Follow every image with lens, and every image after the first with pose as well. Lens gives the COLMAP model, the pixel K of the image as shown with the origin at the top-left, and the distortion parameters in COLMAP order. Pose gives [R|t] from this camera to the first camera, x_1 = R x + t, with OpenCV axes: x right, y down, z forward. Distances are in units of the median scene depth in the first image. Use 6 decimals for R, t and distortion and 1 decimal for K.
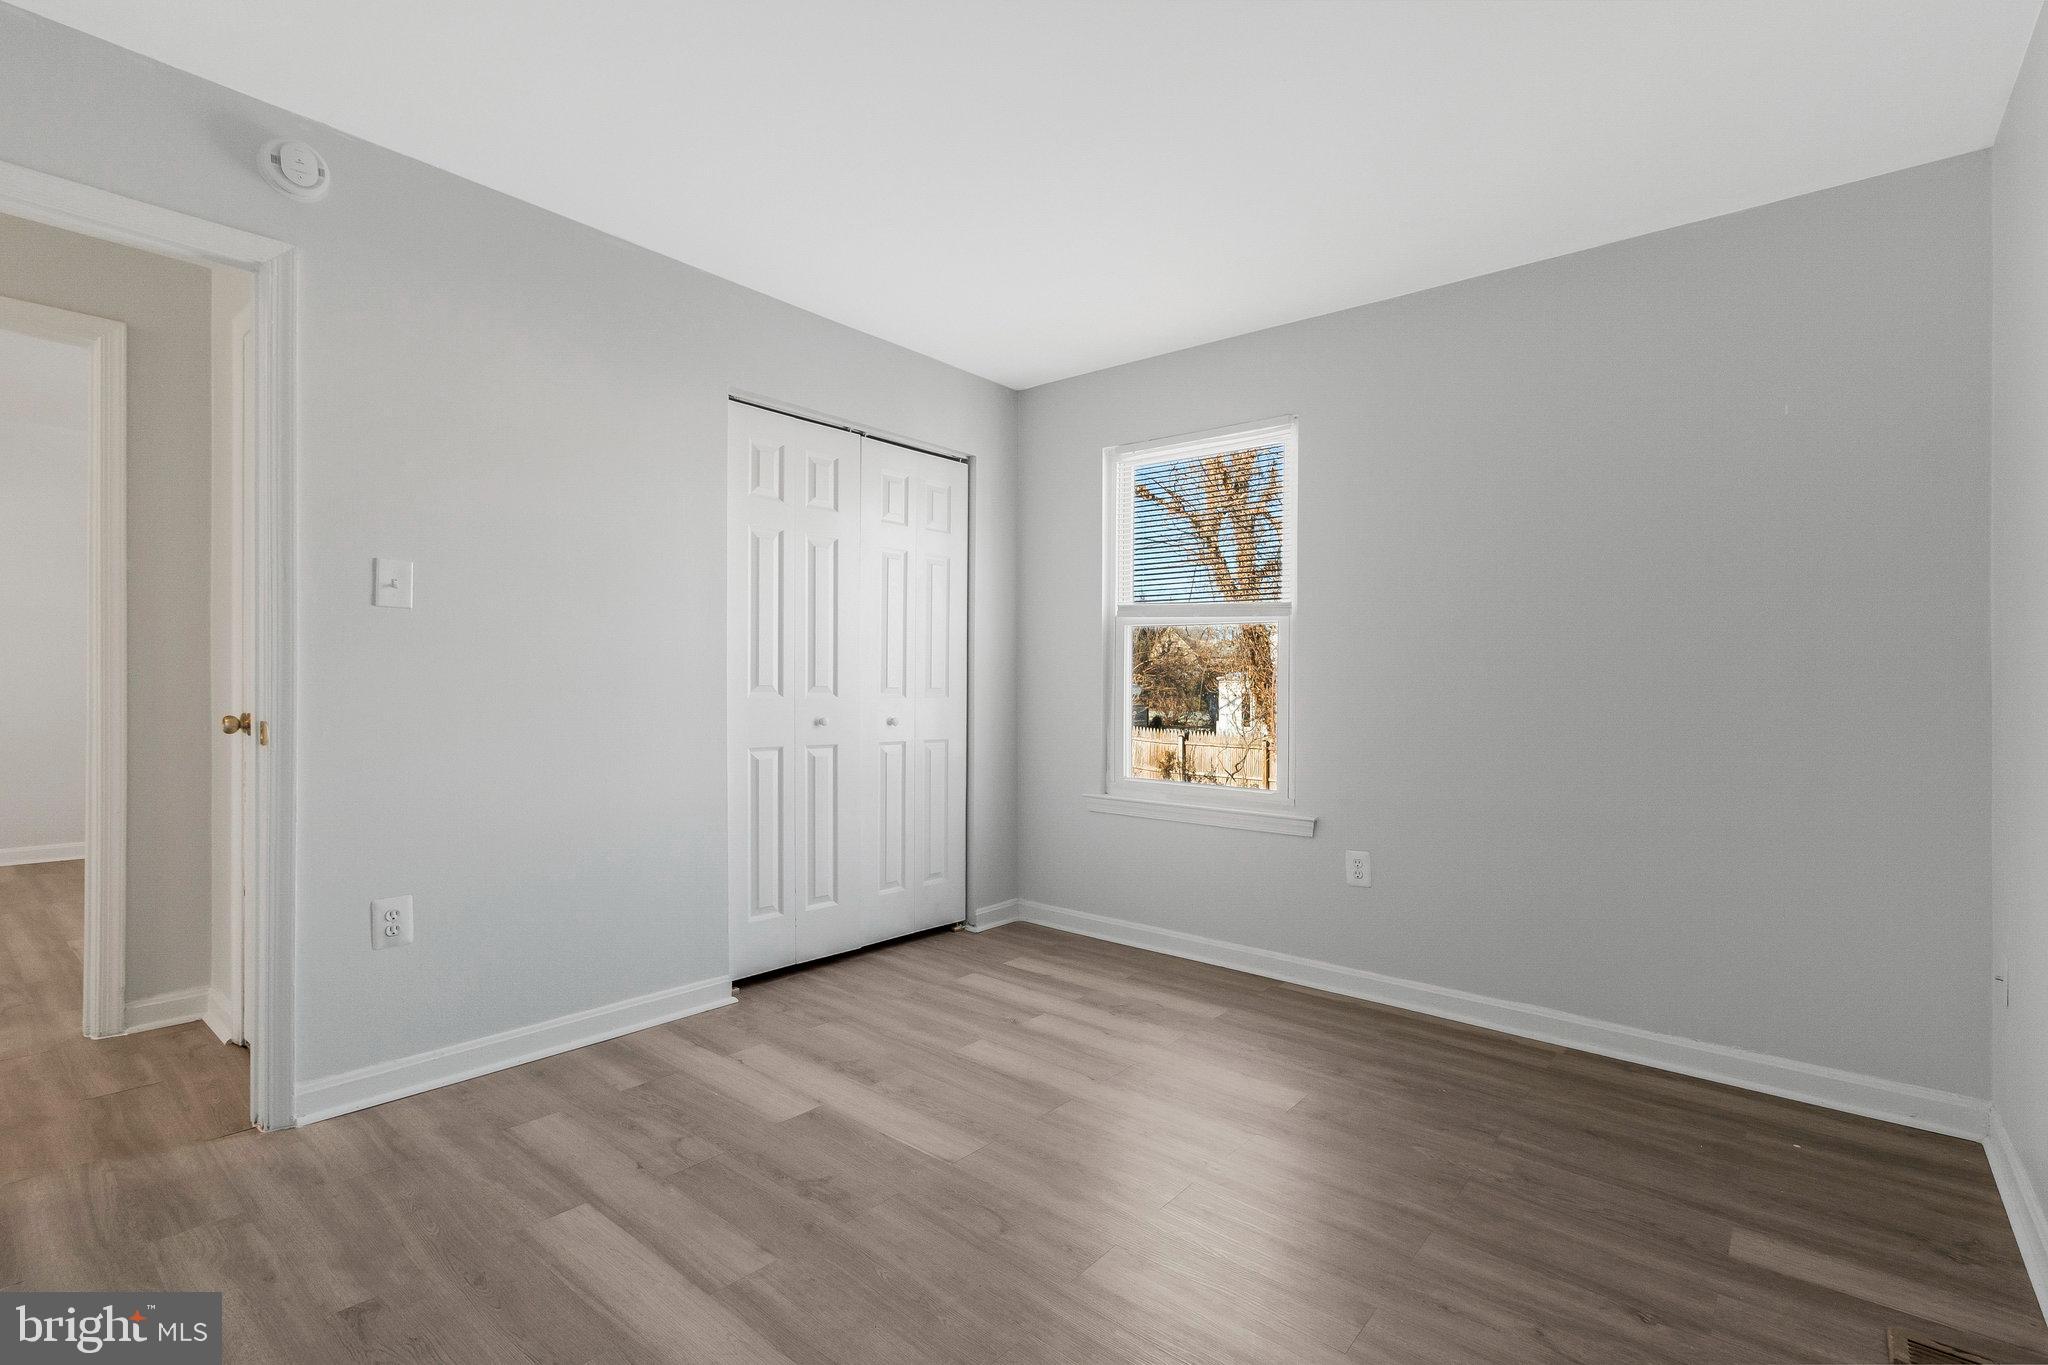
lens RADIAL K [[950.5, 0, 1046.7], [0, 950.5, 680.1], [0, 0, 1]] dist [-0.003129, -0.000302]
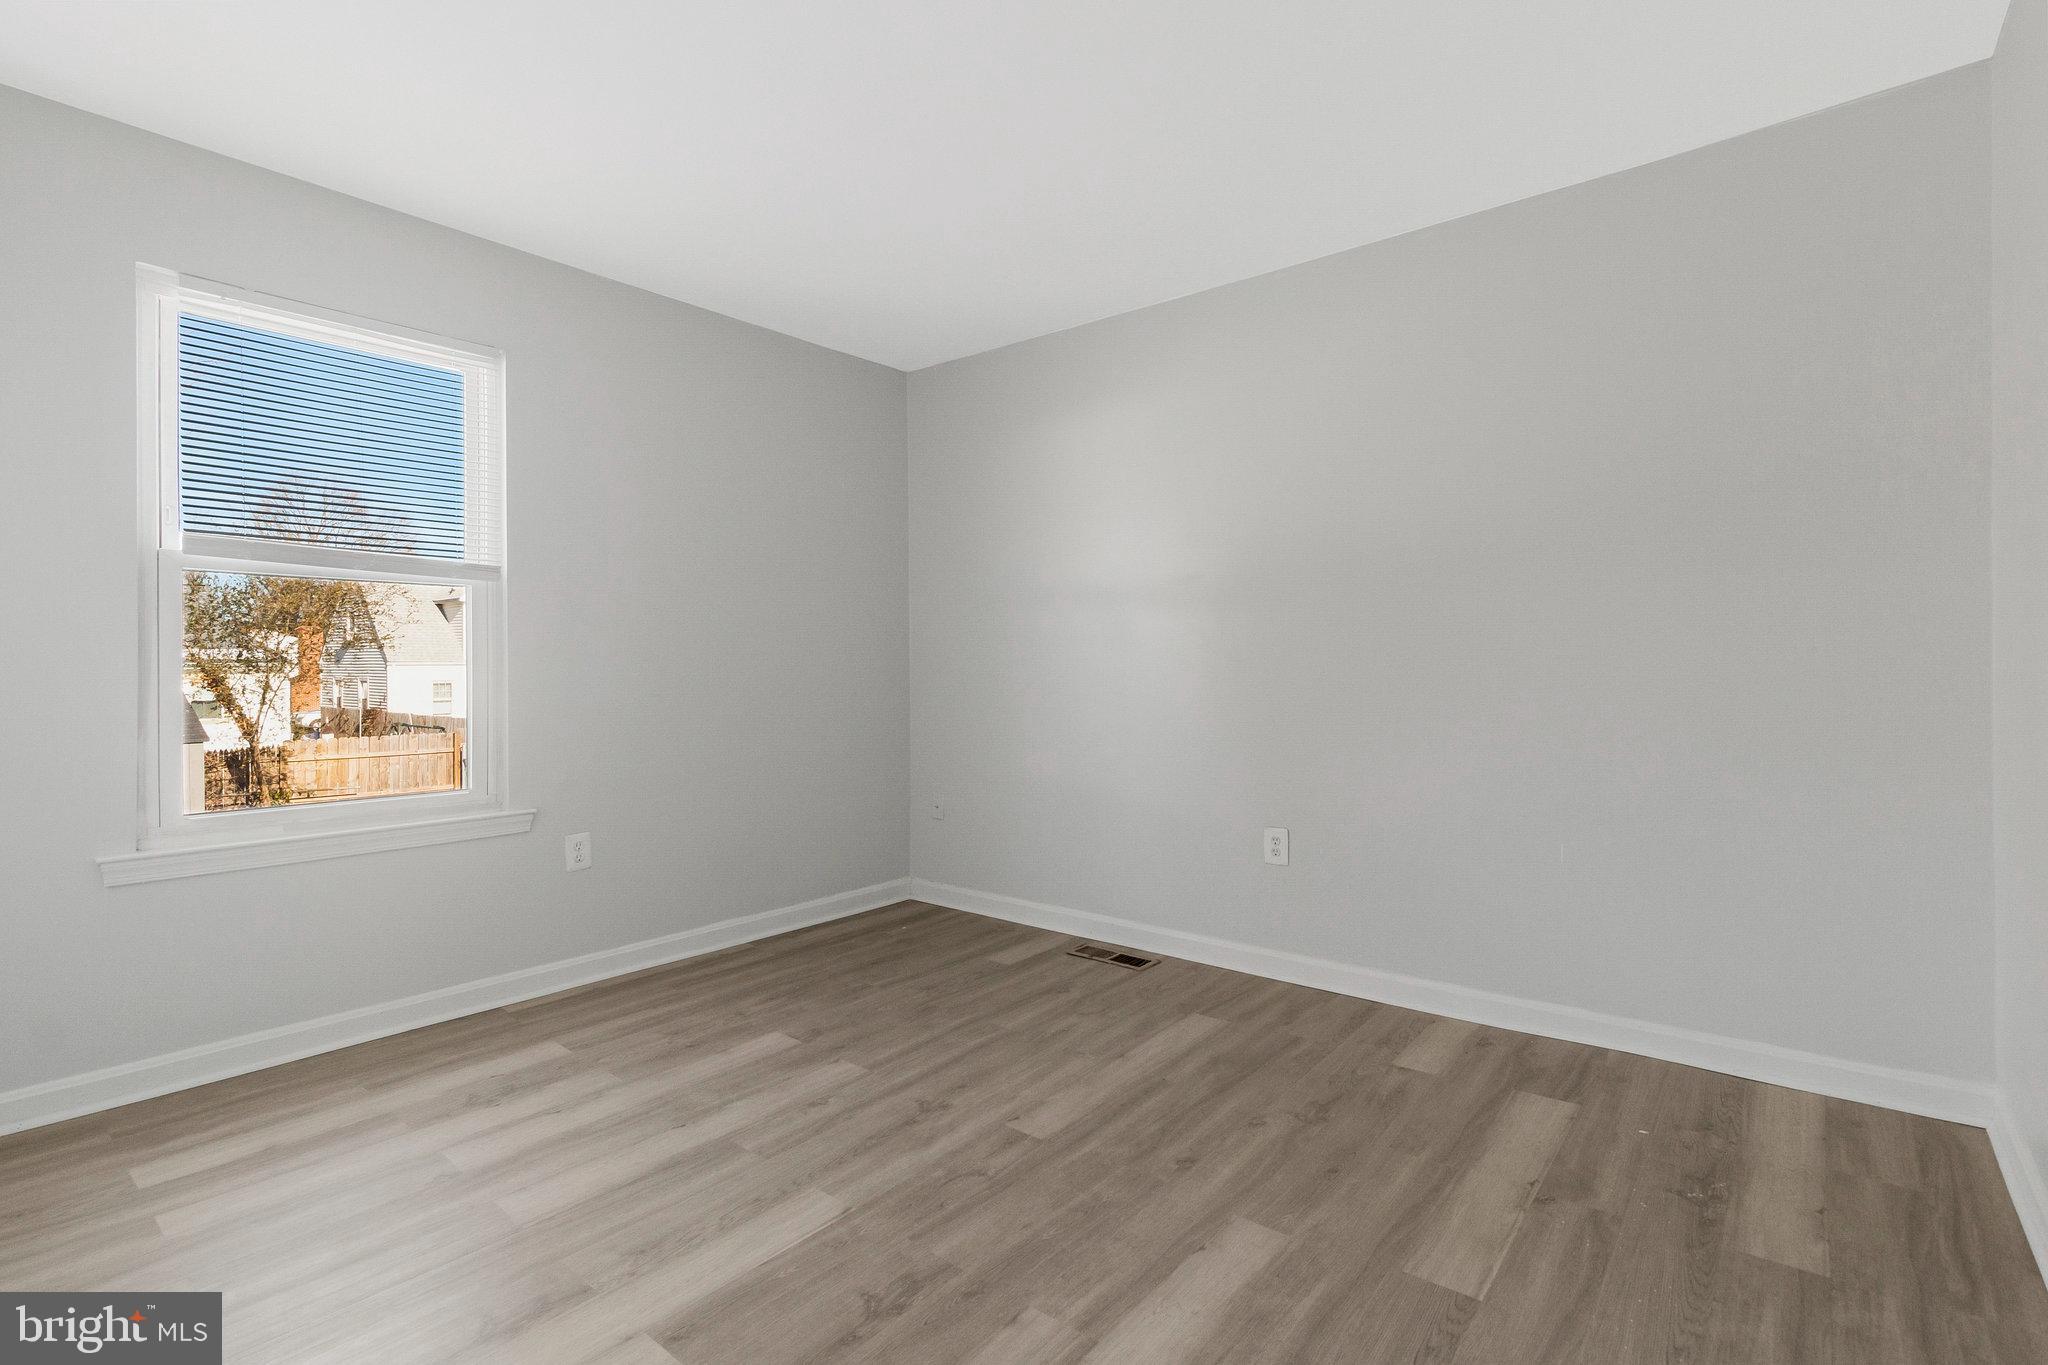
lens RADIAL K [[950.5, 0, 1046.7], [0, 950.5, 680.1], [0, 0, 1]] dist [-0.003129, -0.000302]
pose [[-0.035514, -0.028169, 0.998972, -0.679916], [-0.003858, 0.999599, 0.028049, -0.003948], [-0.999362, -0.002858, -0.035608, 0.595710]]
